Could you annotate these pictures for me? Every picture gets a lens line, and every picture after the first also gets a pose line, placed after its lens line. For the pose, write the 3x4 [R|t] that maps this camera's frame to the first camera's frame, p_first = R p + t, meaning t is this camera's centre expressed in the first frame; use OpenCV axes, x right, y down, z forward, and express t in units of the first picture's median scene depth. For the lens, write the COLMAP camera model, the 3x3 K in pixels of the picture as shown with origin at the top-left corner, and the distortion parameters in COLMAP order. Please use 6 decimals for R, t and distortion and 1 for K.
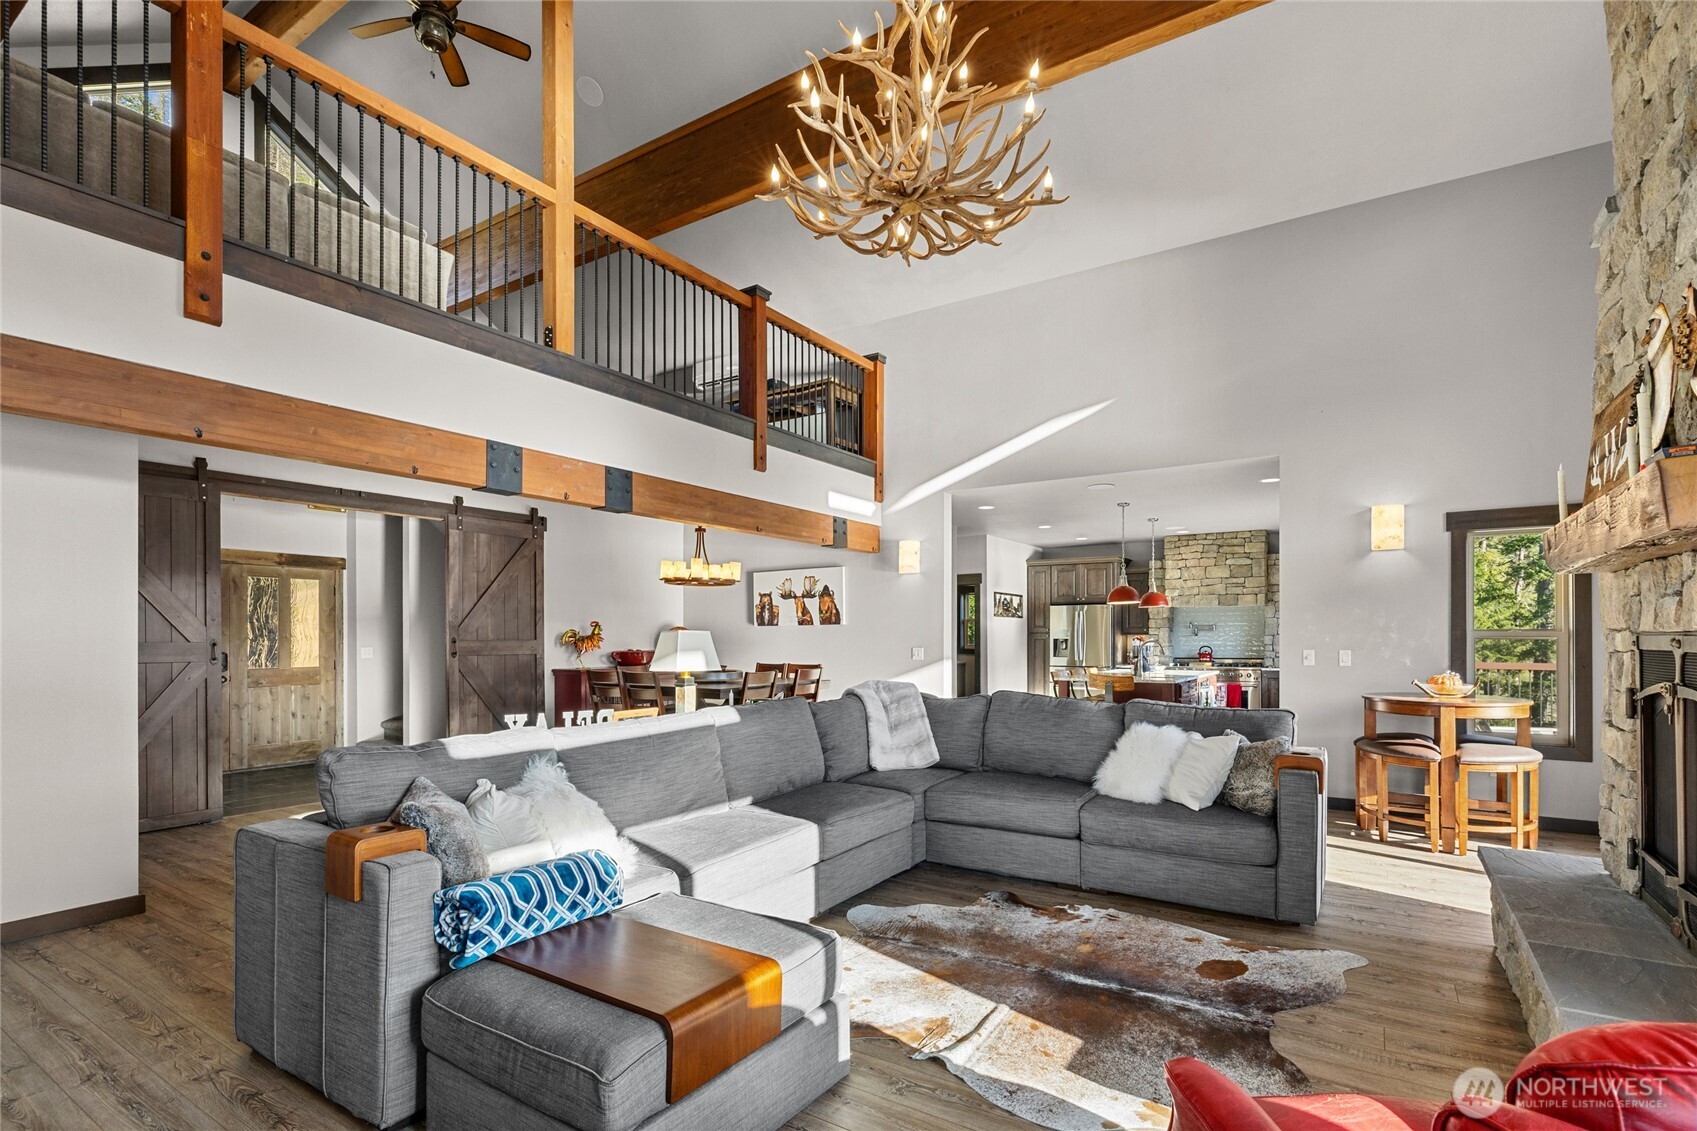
lens RADIAL K [[798.3, 0, 859.4], [0, 798.3, 637.0], [0, 0, 1]] dist [-0.002068, -0.000052]
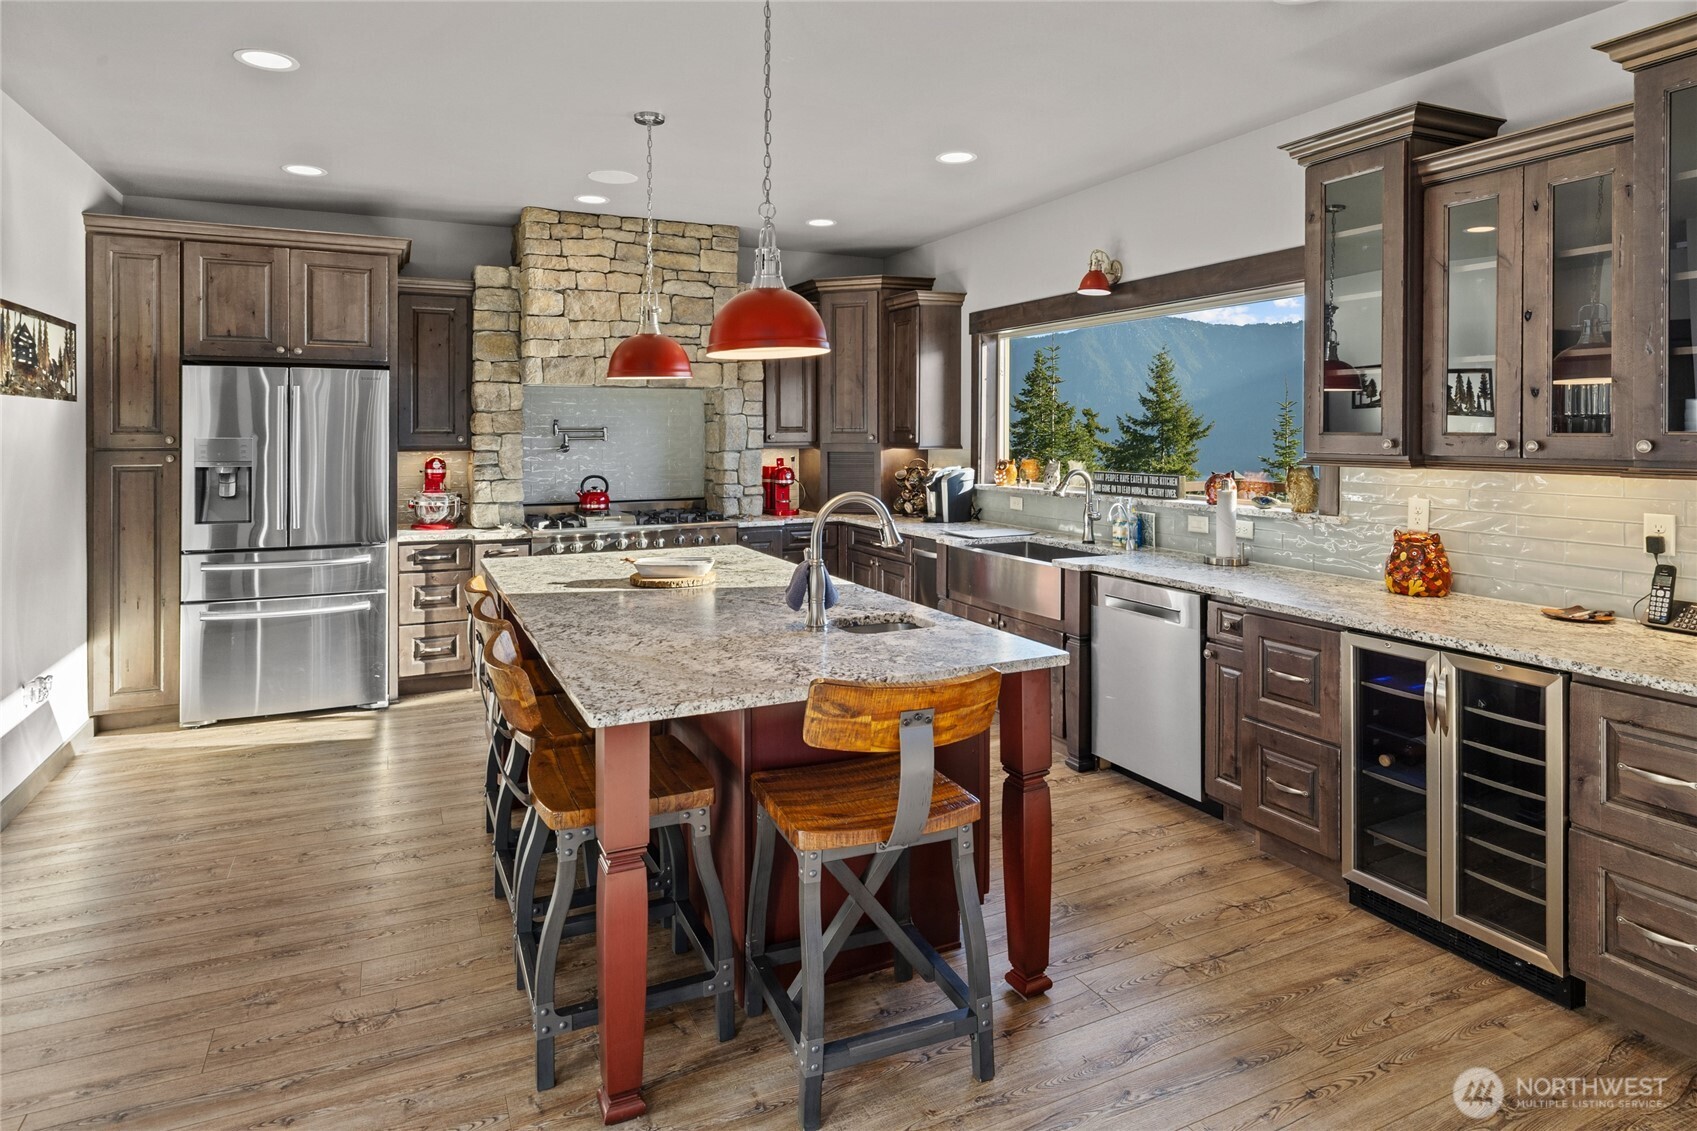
lens RADIAL K [[949.5, 0, 838.7], [0, 949.5, 453.4], [0, 0, 1]] dist [0.000640, 0.001448]
pose [[0.529668, -0.020545, 0.847956, 0.061369], [0.001703, 0.999730, 0.023159, -0.013640], [-0.848203, -0.010822, 0.529560, 0.640553]]
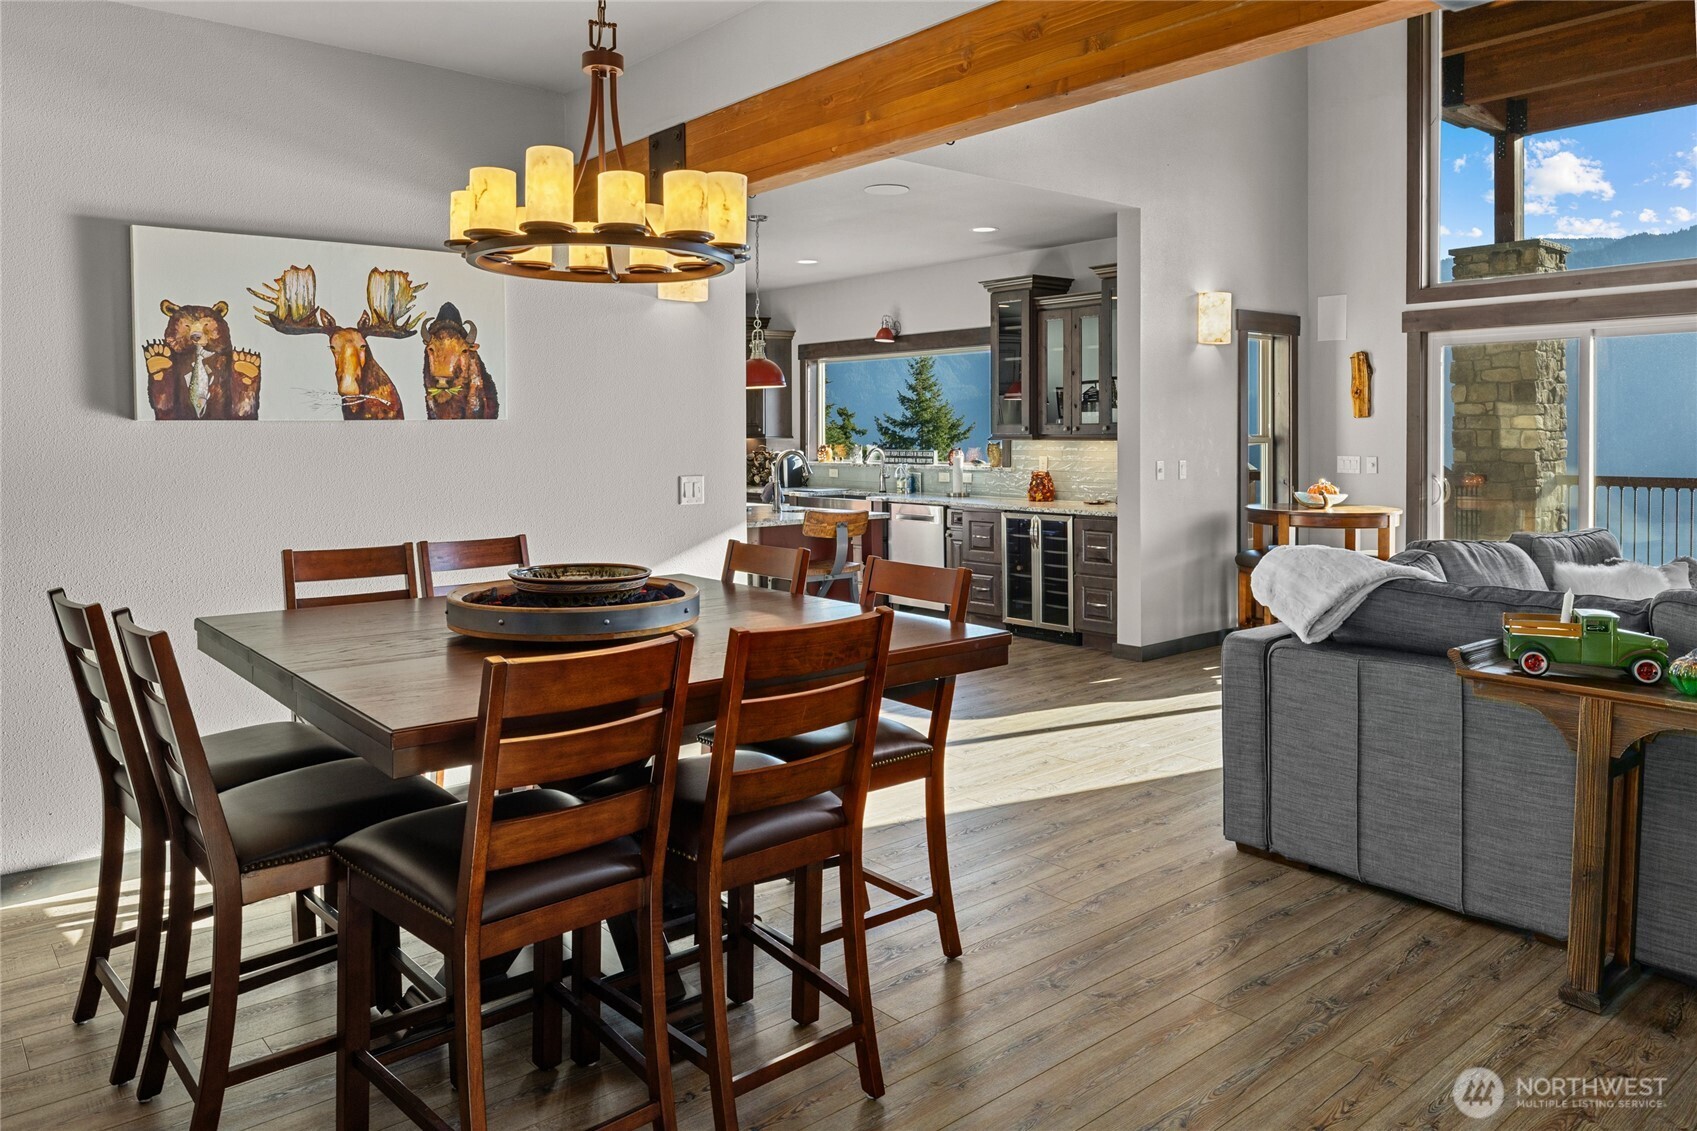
lens RADIAL K [[1158.6, 0, 843.4], [0, 1158.6, 489.1], [0, 0, 1]] dist [0.010366, 0.004156]
pose [[0.293098, -0.046762, 0.954938, -0.368843], [0.003988, 0.998854, 0.047689, -0.006690], [-0.956074, -0.010169, 0.292949, 0.541782]]
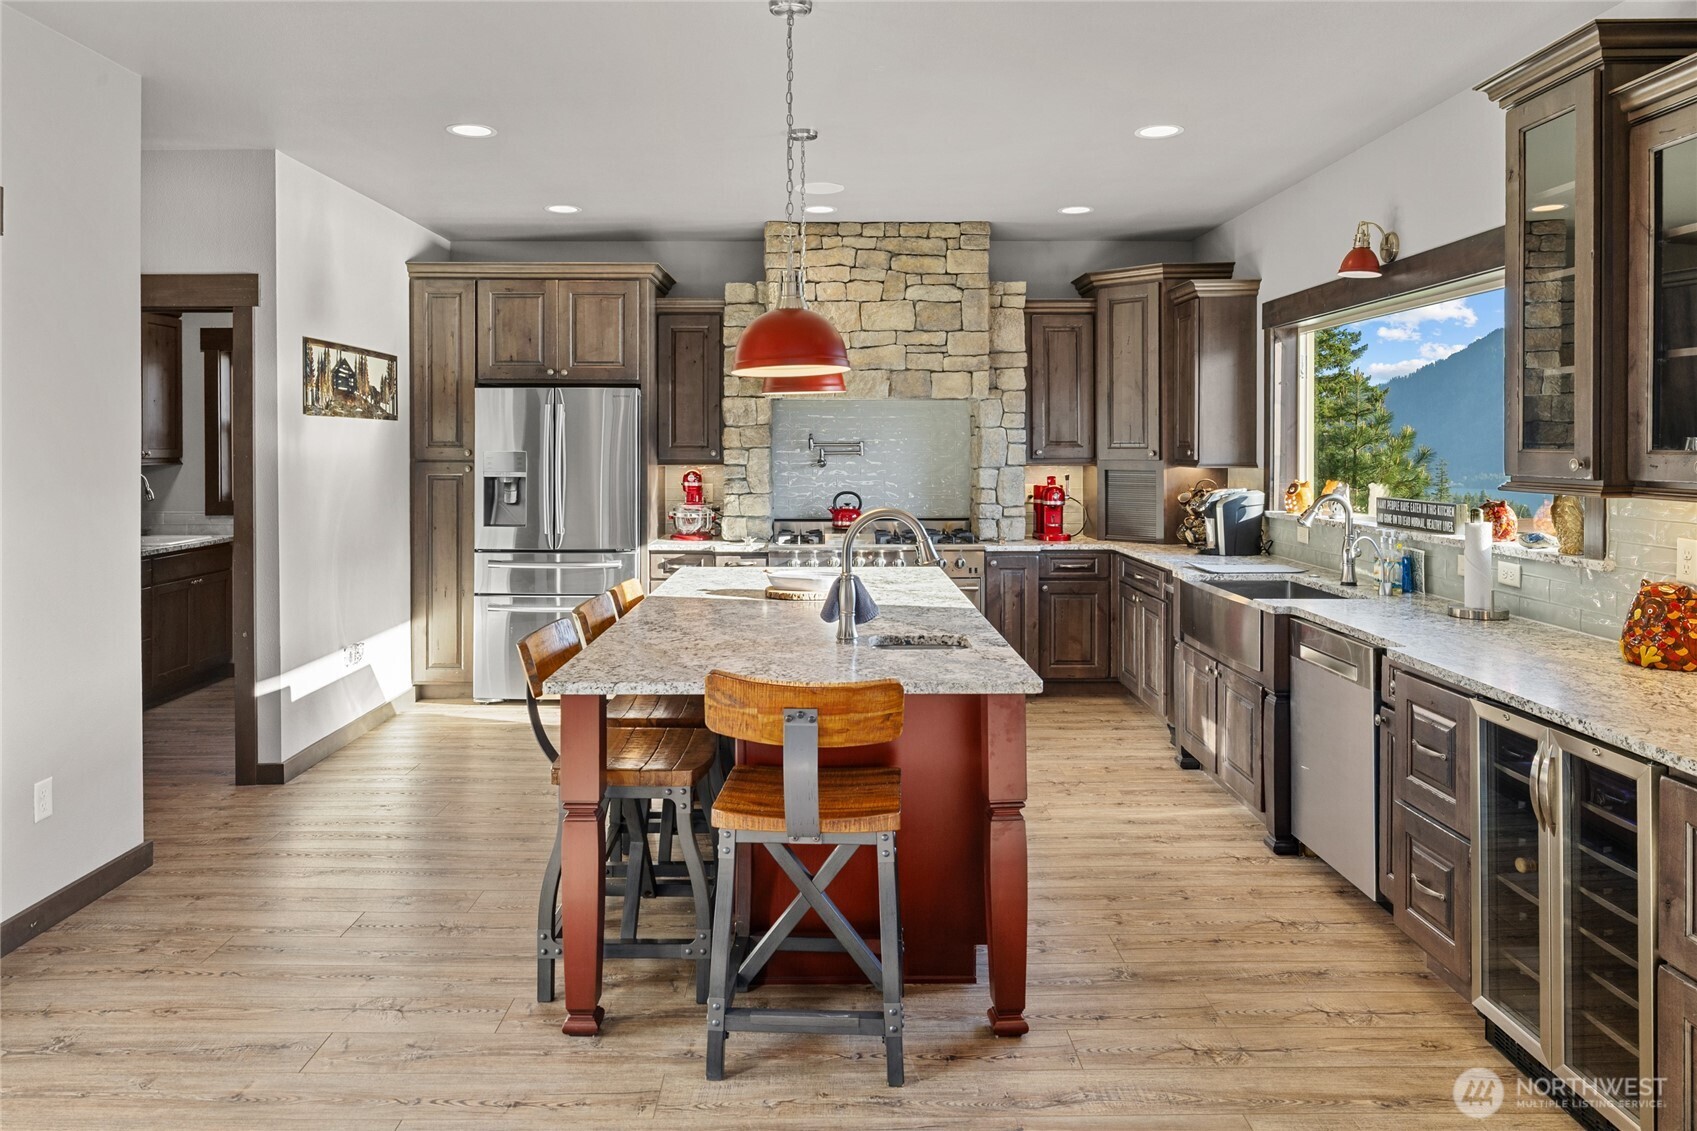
lens RADIAL K [[1124.9, 0, 838.6], [0, 1124.9, 476.7], [0, 0, 1]] dist [-0.001196, 0.009359]
pose [[0.836100, -0.014807, 0.548378, 0.104824], [-0.000303, 0.999623, 0.027453, -0.013846], [-0.548578, -0.023120, 0.835780, 0.526378]]
